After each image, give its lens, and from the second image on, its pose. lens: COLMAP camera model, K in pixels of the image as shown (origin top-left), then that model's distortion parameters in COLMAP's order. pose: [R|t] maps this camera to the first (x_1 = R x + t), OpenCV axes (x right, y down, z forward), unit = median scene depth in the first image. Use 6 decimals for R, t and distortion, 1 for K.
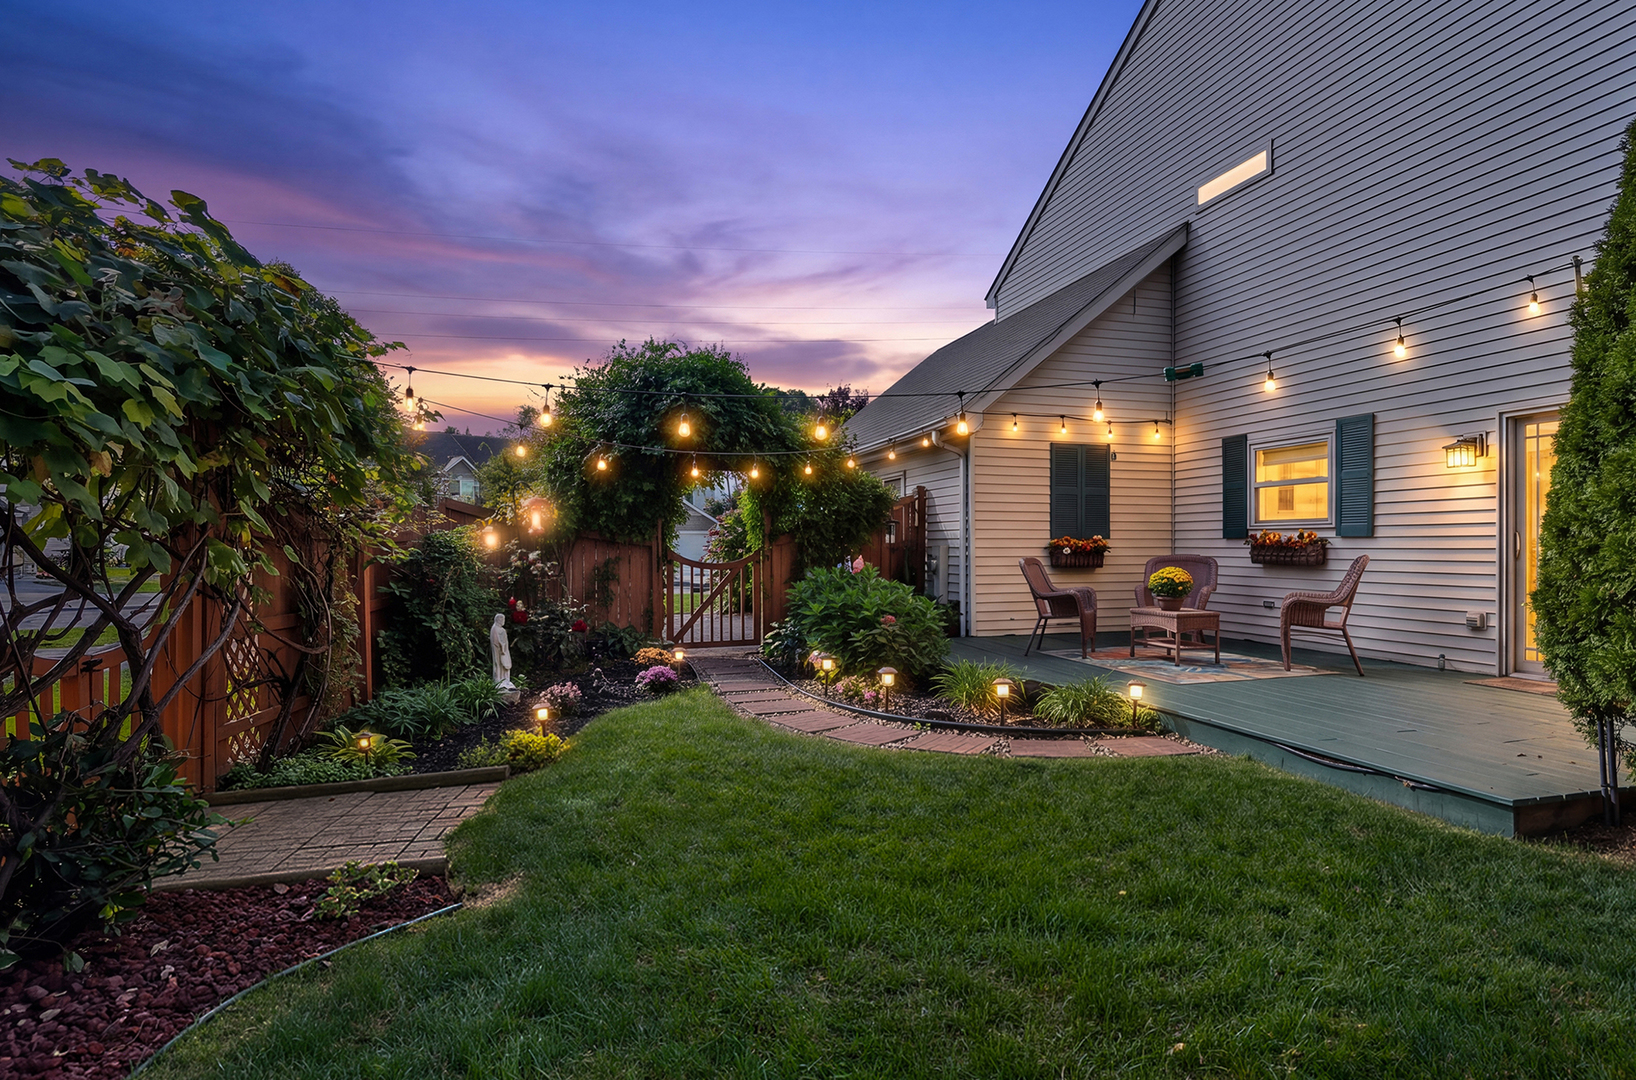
lens RADIAL K [[965.4, 0, 818.0], [0, 965.4, 540.0], [0, 0, 1]] dist [-0.001332, -0.000243]
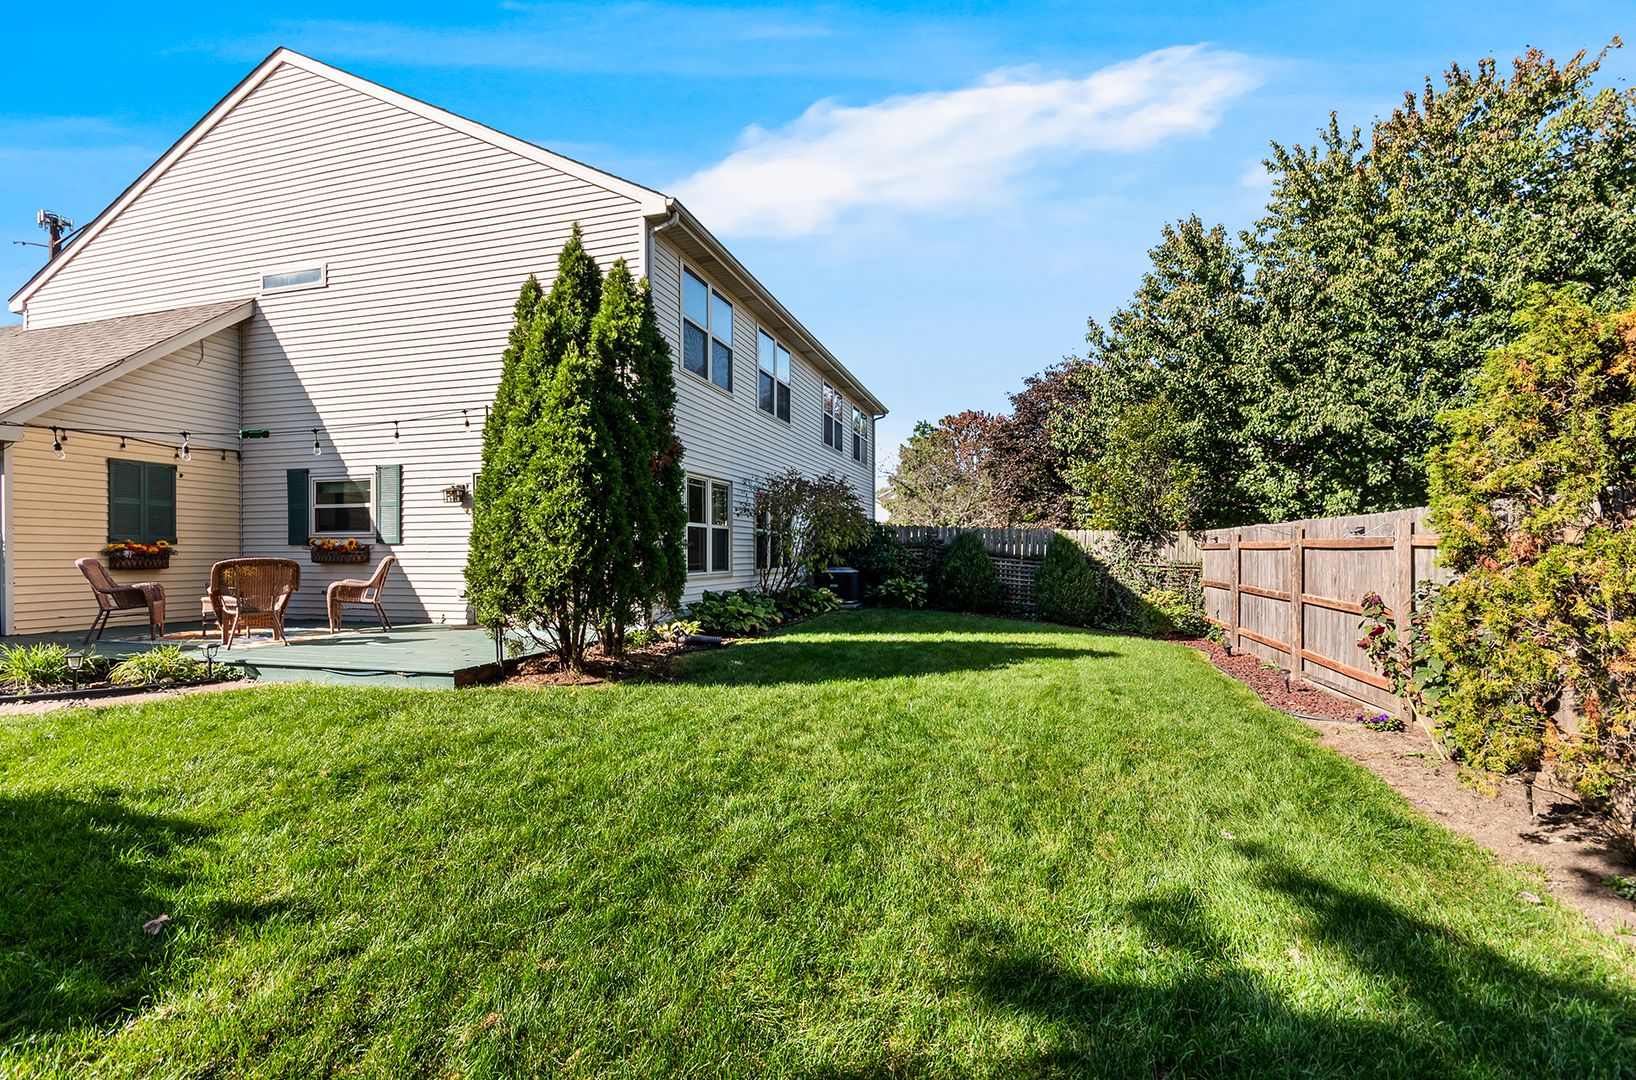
lens RADIAL K [[693.5, 0, 825.6], [0, 693.5, 555.2], [0, 0, 1]] dist [0.000225, -0.000137]
pose [[0.493573, -0.005810, 0.869685, -0.052371], [-0.001360, 0.999971, 0.007453, 0.005228], [-0.869703, -0.004861, 0.493551, -0.132583]]
